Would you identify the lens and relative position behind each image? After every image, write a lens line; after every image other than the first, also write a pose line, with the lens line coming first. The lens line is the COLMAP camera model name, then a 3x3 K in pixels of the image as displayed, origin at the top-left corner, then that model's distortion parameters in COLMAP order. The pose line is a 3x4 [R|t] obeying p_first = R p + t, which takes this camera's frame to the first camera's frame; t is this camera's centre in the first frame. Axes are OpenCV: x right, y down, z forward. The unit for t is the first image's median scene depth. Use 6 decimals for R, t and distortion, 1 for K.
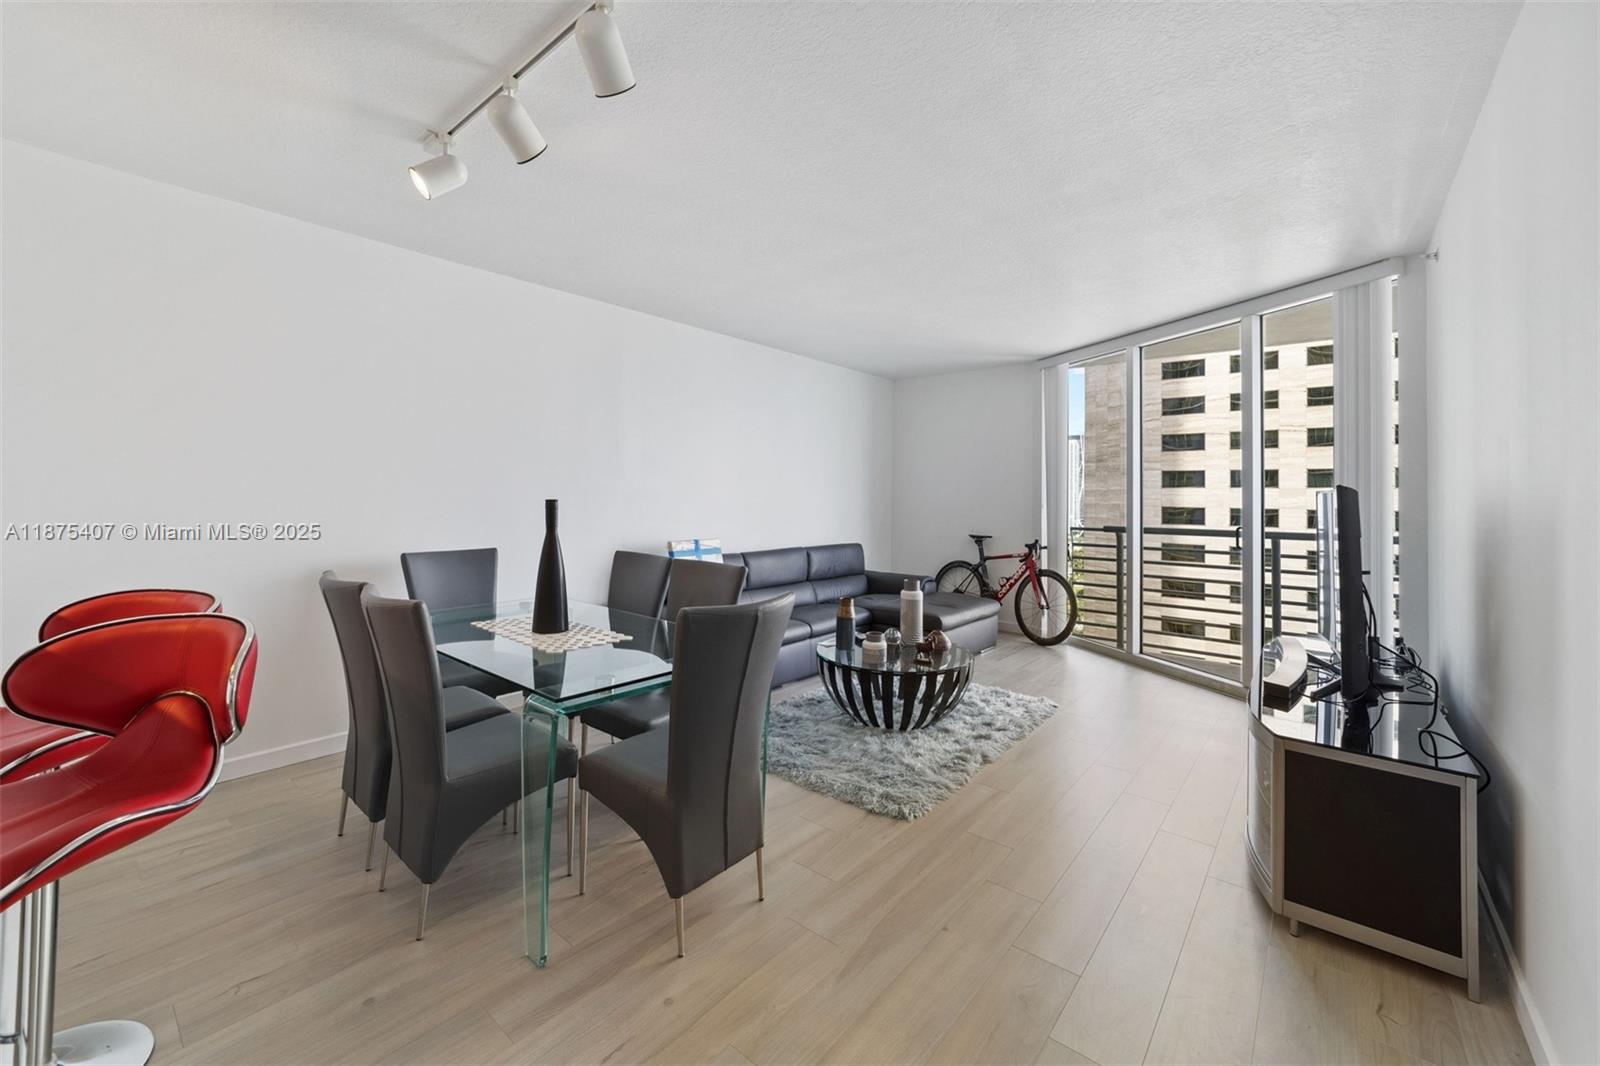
lens RADIAL K [[625.2, 0, 808.2], [0, 625.2, 487.9], [0, 0, 1]] dist [0.010004, 0.000013]
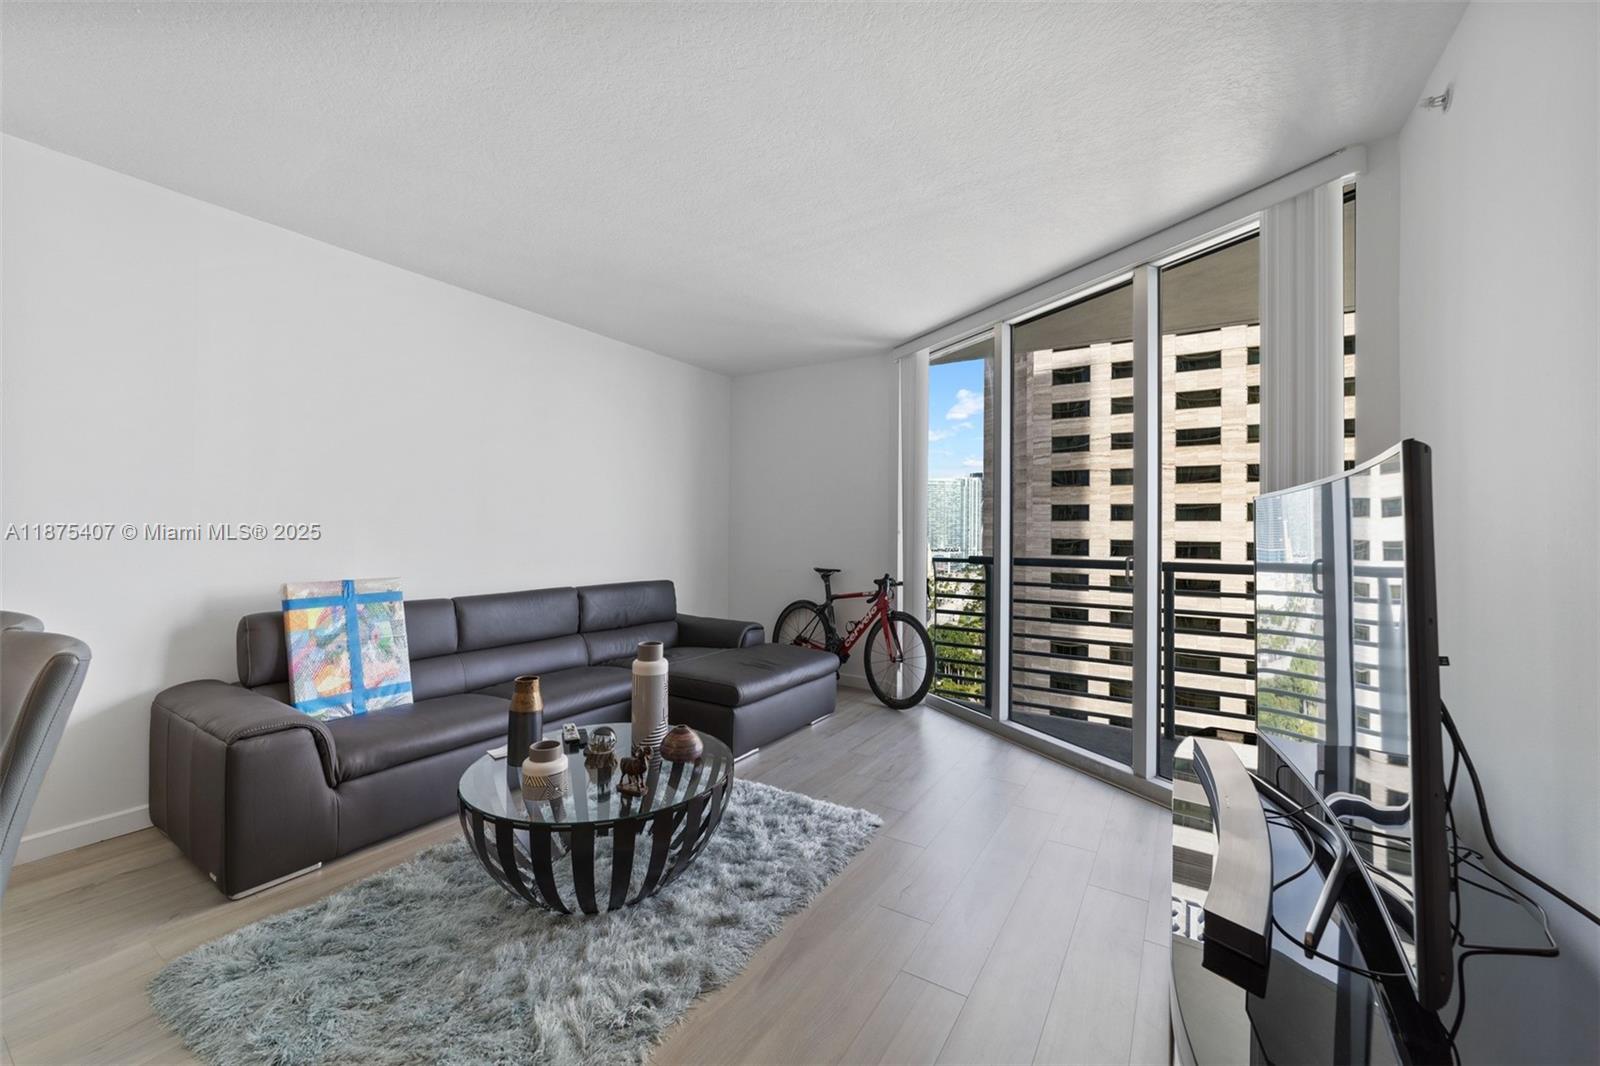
lens RADIAL K [[616.8, 0, 794.6], [0, 616.8, 522.4], [0, 0, 1]] dist [-0.000369, 0.000185]
pose [[0.993118, 0.000898, 0.117115, 0.160172], [-0.001141, 0.999997, 0.002010, 0.016899], [-0.117113, -0.002130, 0.993116, 0.250225]]
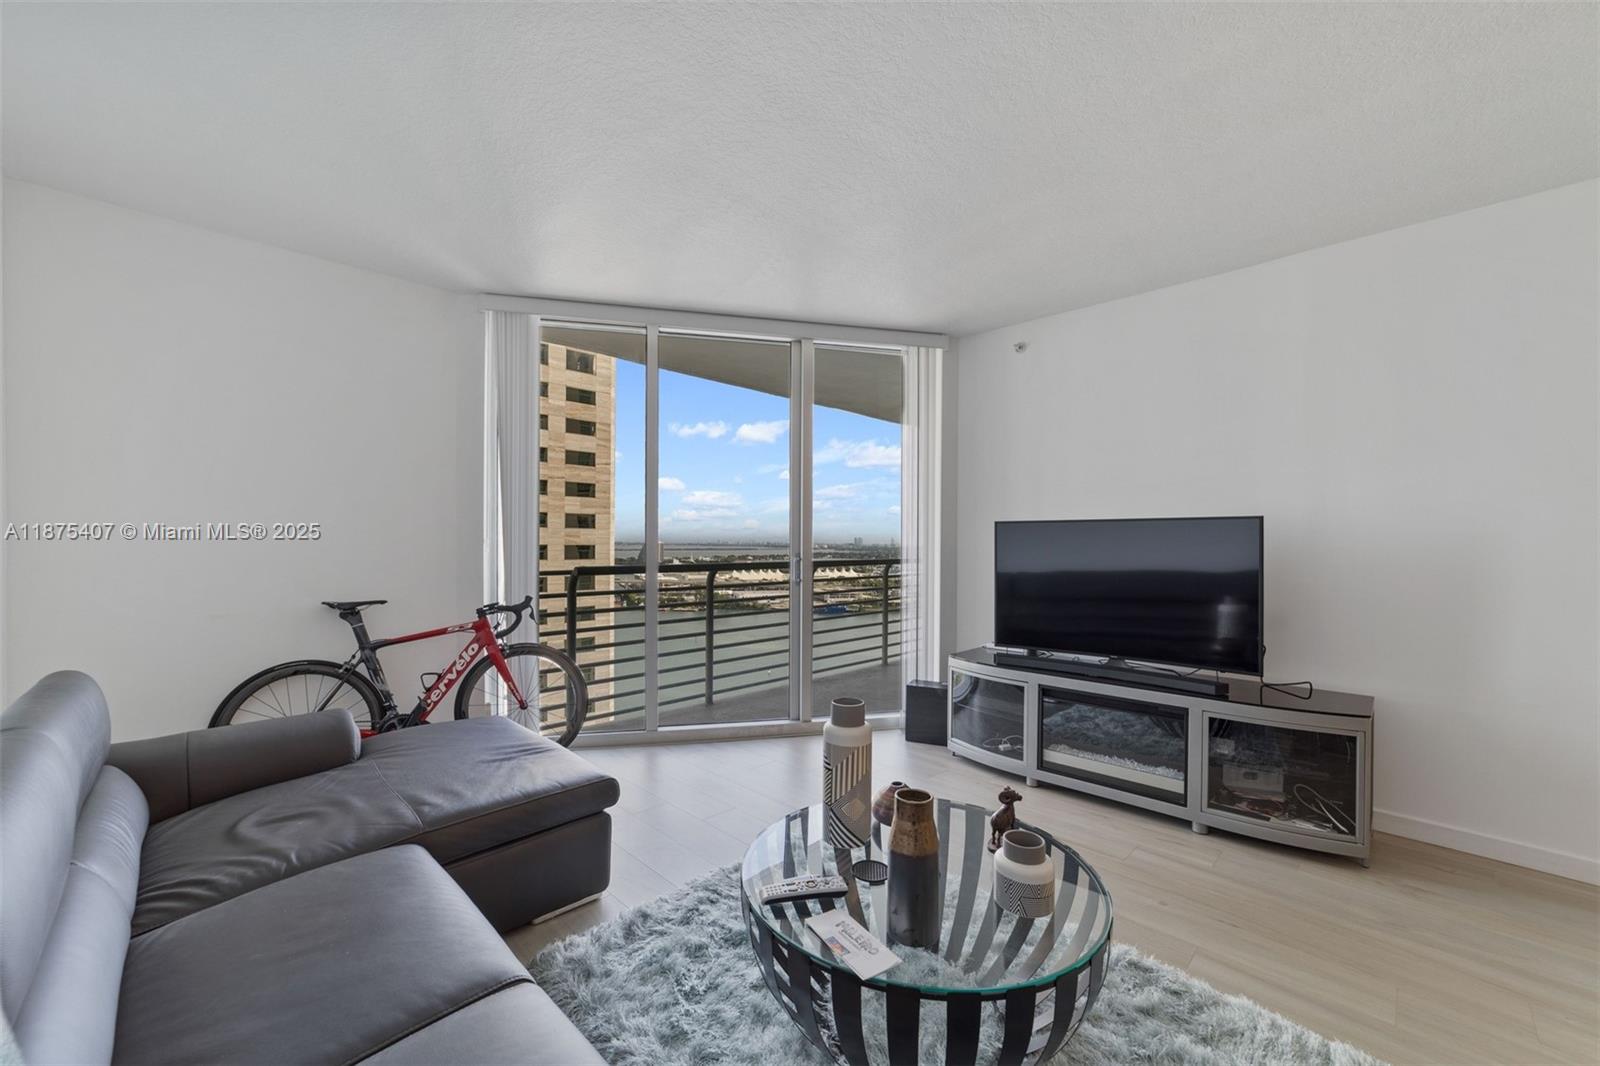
lens RADIAL K [[623.6, 0, 800.0], [0, 623.6, 533.0], [0, 0, 1]] dist [-0.002169, -0.000124]
pose [[0.112609, -0.000496, 0.993639, -0.201135], [-0.017414, 0.999845, 0.002473, 0.015972], [-0.993487, -0.017582, 0.112583, 0.675243]]
